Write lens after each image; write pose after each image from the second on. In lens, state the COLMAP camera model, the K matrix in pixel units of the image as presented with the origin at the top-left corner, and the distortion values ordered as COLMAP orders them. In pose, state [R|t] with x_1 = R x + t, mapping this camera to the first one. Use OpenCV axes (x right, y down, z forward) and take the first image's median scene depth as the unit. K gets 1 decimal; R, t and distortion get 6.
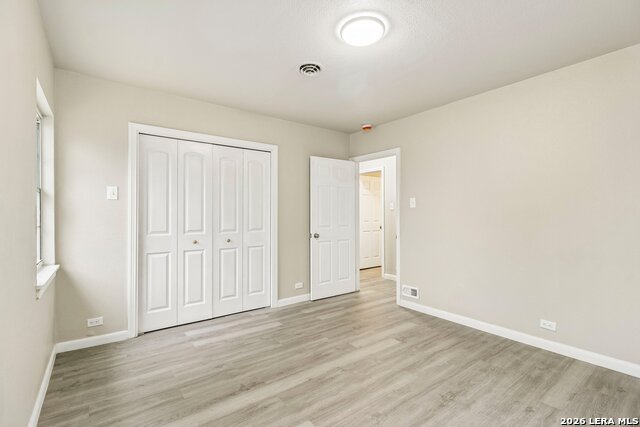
lens RADIAL K [[295.5, 0, 318.7], [0, 295.5, 211.0], [0, 0, 1]] dist [0.000281, -0.000234]
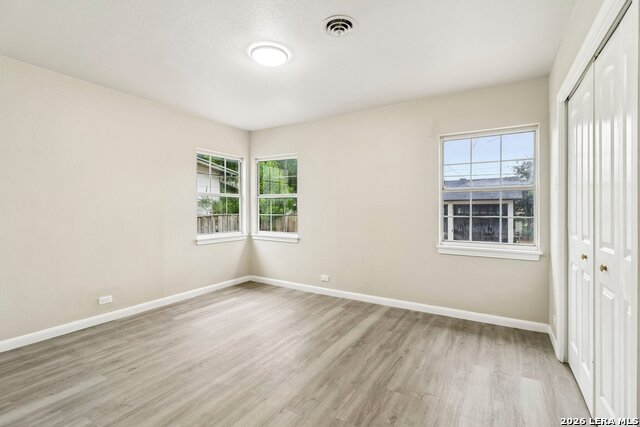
lens RADIAL K [[295.5, 0, 318.7], [0, 295.5, 211.0], [0, 0, 1]] dist [0.000281, -0.000234]
pose [[-0.930933, 0.000991, -0.365190, 0.296585], [0.003582, 0.999973, -0.006418, 0.024444], [0.365174, -0.007283, -0.930911, 1.610358]]
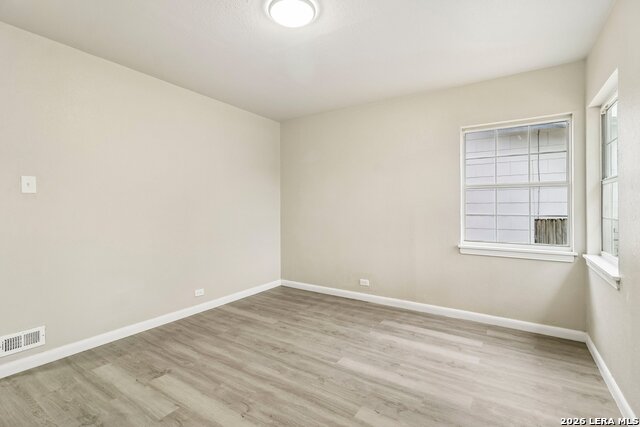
lens RADIAL K [[295.5, 0, 318.7], [0, 295.5, 211.0], [0, 0, 1]] dist [0.000281, -0.000234]
pose [[-0.336347, -0.010328, 0.941681, -0.570494], [-0.013221, 0.999893, 0.006244, 0.019019], [-0.941645, -0.010350, -0.336448, 0.914048]]
